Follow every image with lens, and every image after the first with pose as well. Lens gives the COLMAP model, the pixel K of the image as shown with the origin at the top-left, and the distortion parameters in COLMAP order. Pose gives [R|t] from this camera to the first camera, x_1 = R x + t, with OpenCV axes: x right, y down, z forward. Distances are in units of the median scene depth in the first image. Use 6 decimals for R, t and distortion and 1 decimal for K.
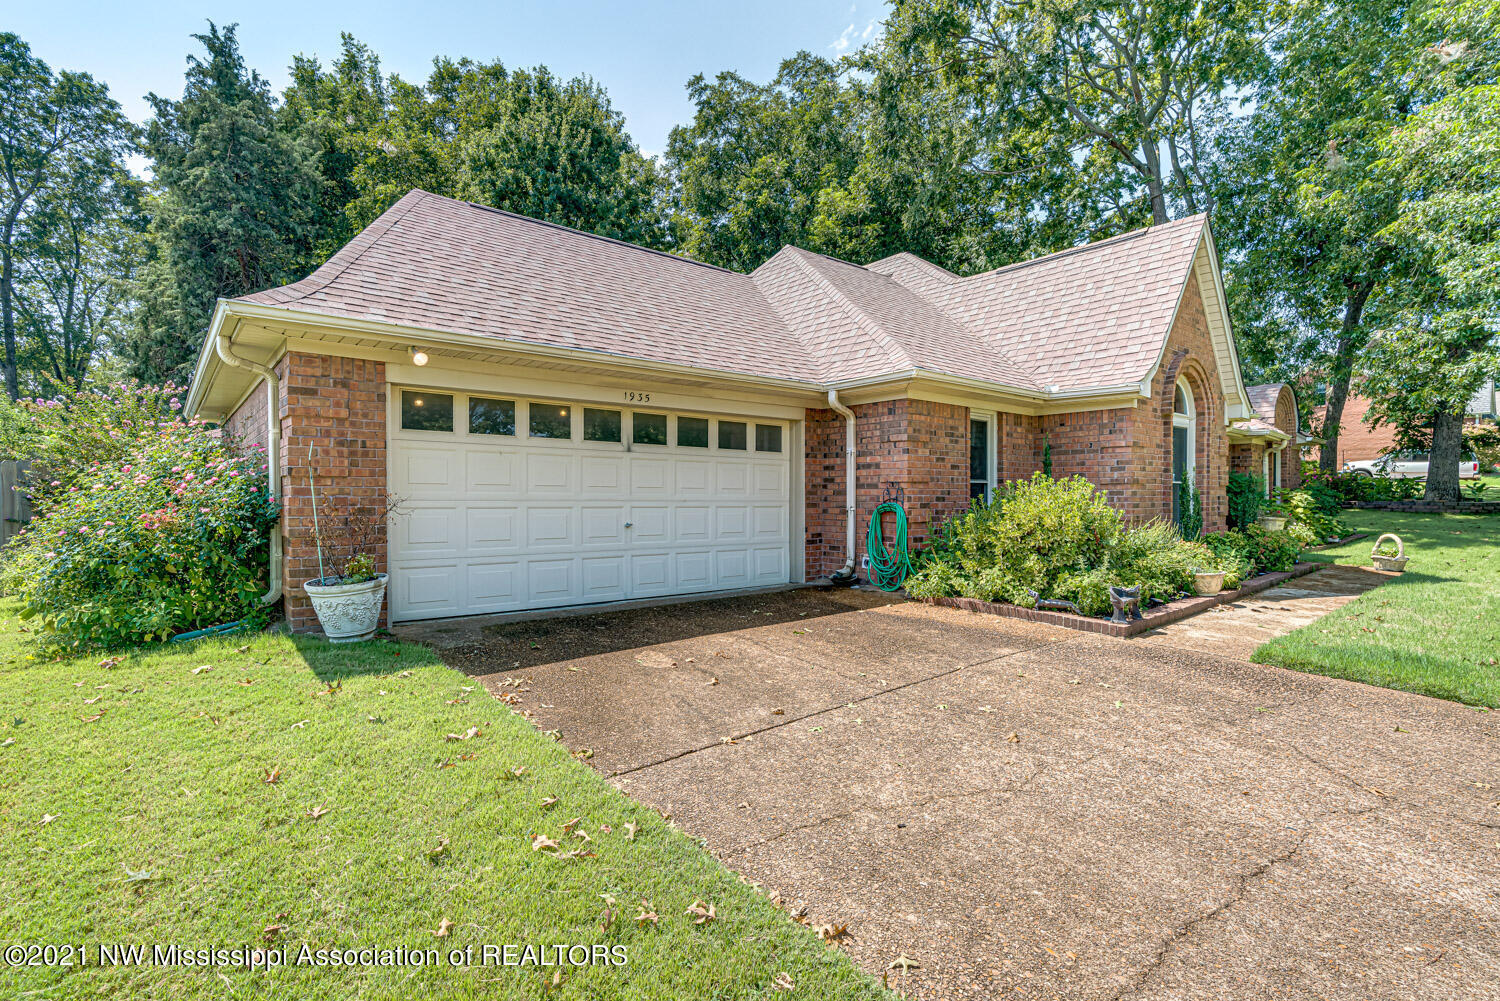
lens RADIAL K [[673.4, 0, 757.4], [0, 673.4, 503.8], [0, 0, 1]] dist [-0.002578, -0.000172]
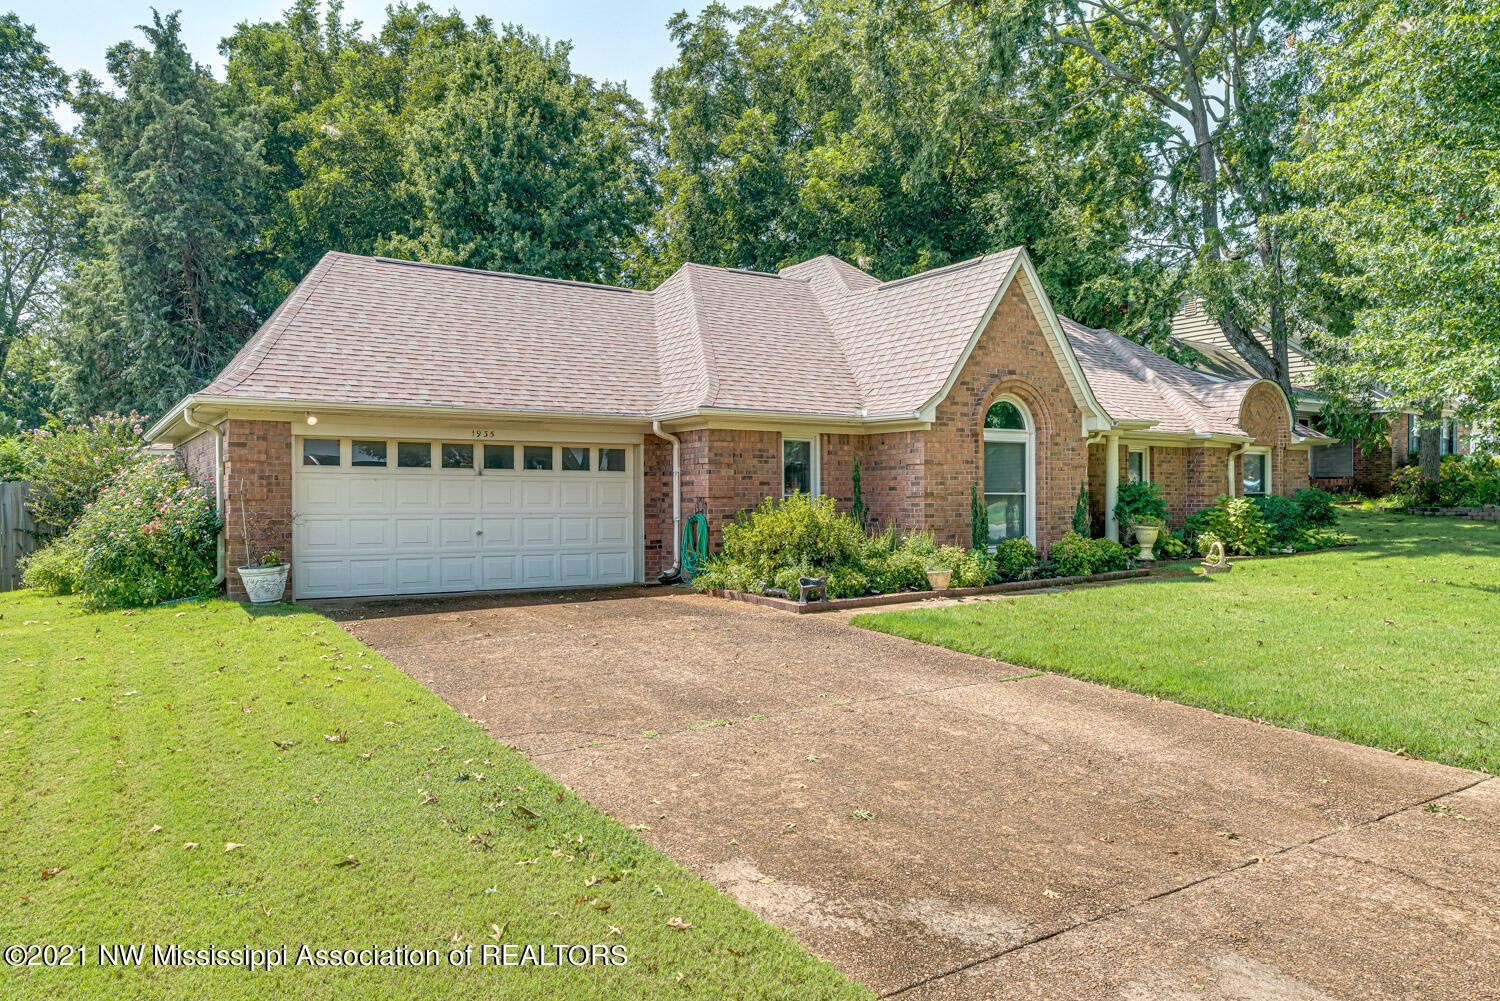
lens RADIAL K [[948.2, 0, 759.0], [0, 948.2, 502.2], [0, 0, 1]] dist [0.023092, -0.020139]
pose [[0.994524, -0.003947, -0.104429, 0.440751], [0.003094, 0.999961, -0.008328, -0.008053], [0.104458, 0.007959, 0.994497, -0.623354]]
